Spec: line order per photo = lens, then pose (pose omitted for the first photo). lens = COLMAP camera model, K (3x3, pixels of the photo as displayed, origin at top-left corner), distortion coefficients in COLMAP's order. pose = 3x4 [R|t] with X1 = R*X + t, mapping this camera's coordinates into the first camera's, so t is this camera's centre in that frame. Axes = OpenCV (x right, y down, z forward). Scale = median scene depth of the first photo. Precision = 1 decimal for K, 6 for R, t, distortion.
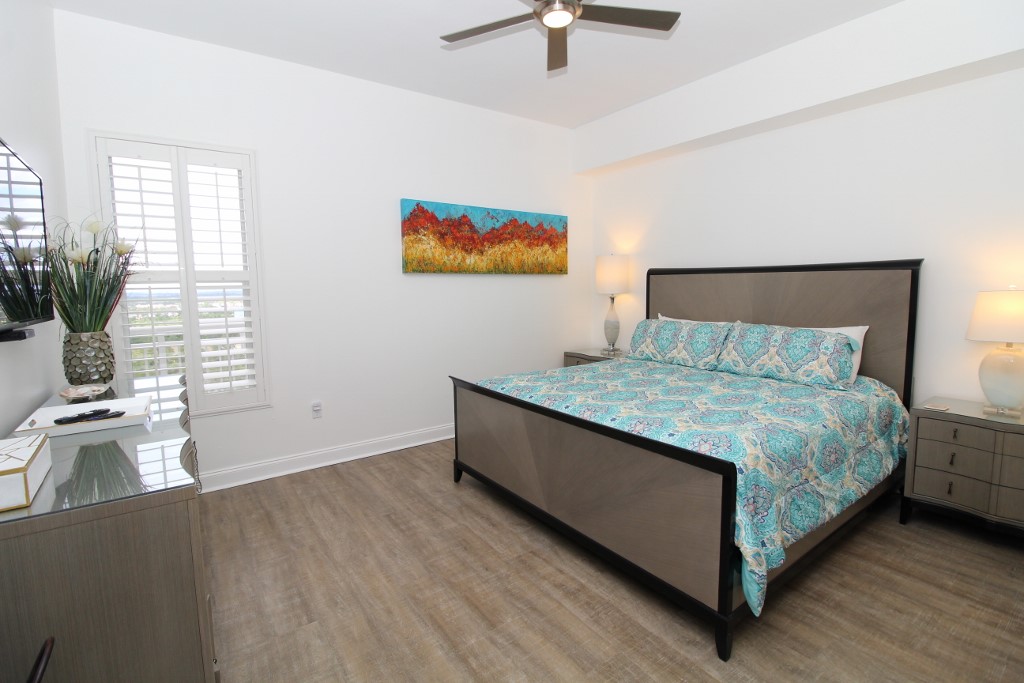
lens RADIAL K [[473.1, 0, 511.5], [0, 473.1, 333.1], [0, 0, 1]] dist [0.000704, -0.011027]
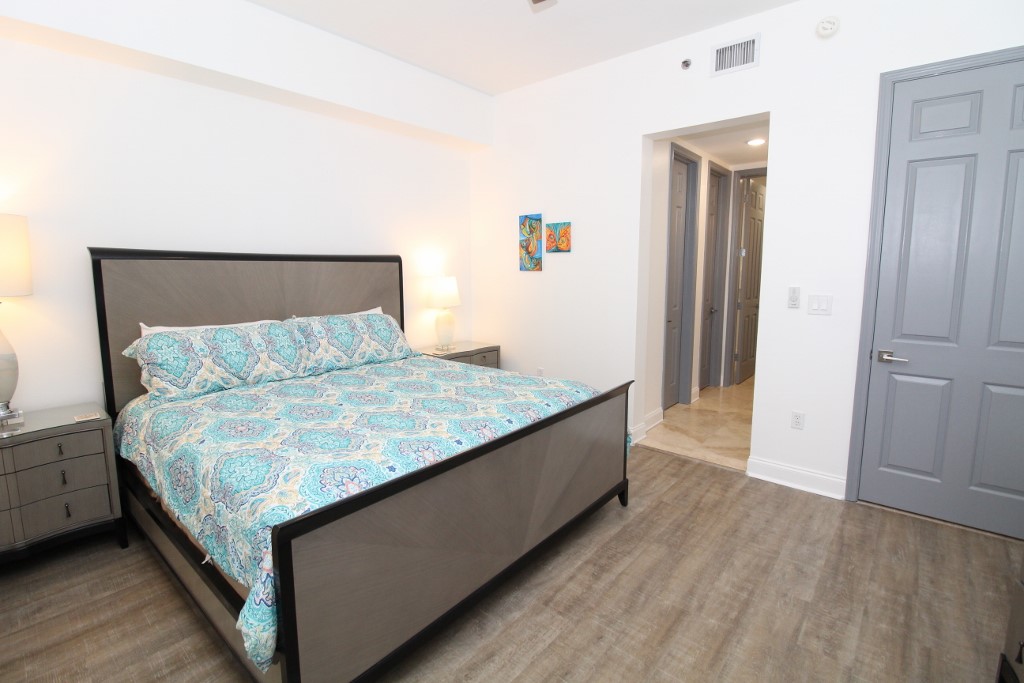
lens RADIAL K [[473.1, 0, 511.8], [0, 473.1, 334.9], [0, 0, 1]] dist [0.000704, -0.011027]
pose [[-0.238775, -0.127854, 0.962621, -0.409093], [0.105664, 0.981988, 0.156636, -0.075347], [-0.965309, 0.139116, -0.220964, 0.722442]]
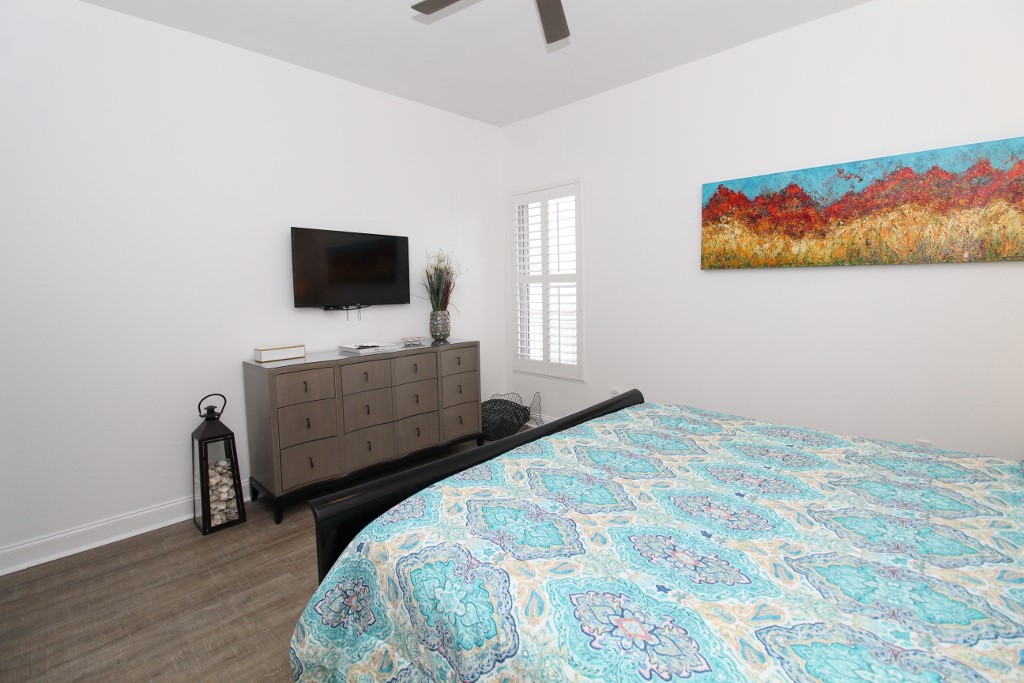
lens RADIAL K [[473.1, 0, 511.4], [0, 473.1, 331.3], [0, 0, 1]] dist [0.000704, -0.011027]
pose [[0.181712, 0.103502, -0.977890, 0.558012], [-0.083353, 0.992488, 0.089558, -0.062348], [0.979813, 0.065236, 0.188974, 0.487518]]
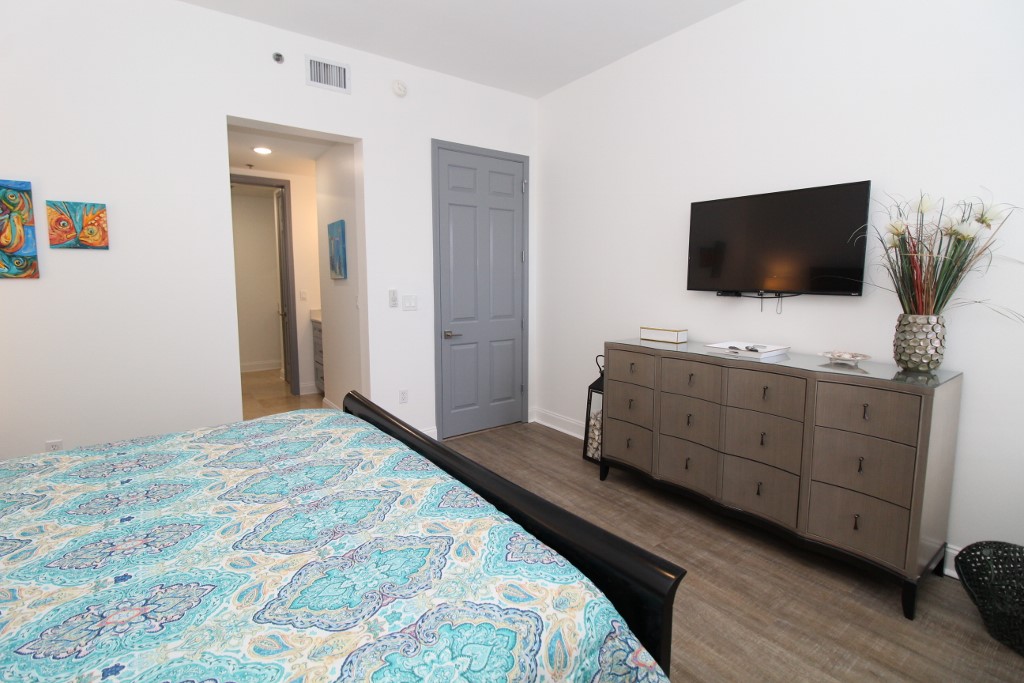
lens RADIAL K [[473.1, 0, 508.2], [0, 473.1, 333.3], [0, 0, 1]] dist [0.000704, -0.011027]
pose [[-0.999854, 0.013724, -0.010133, -0.013615], [0.011186, 0.975885, 0.217996, -0.099931], [0.012880, 0.217851, -0.975897, 1.023813]]
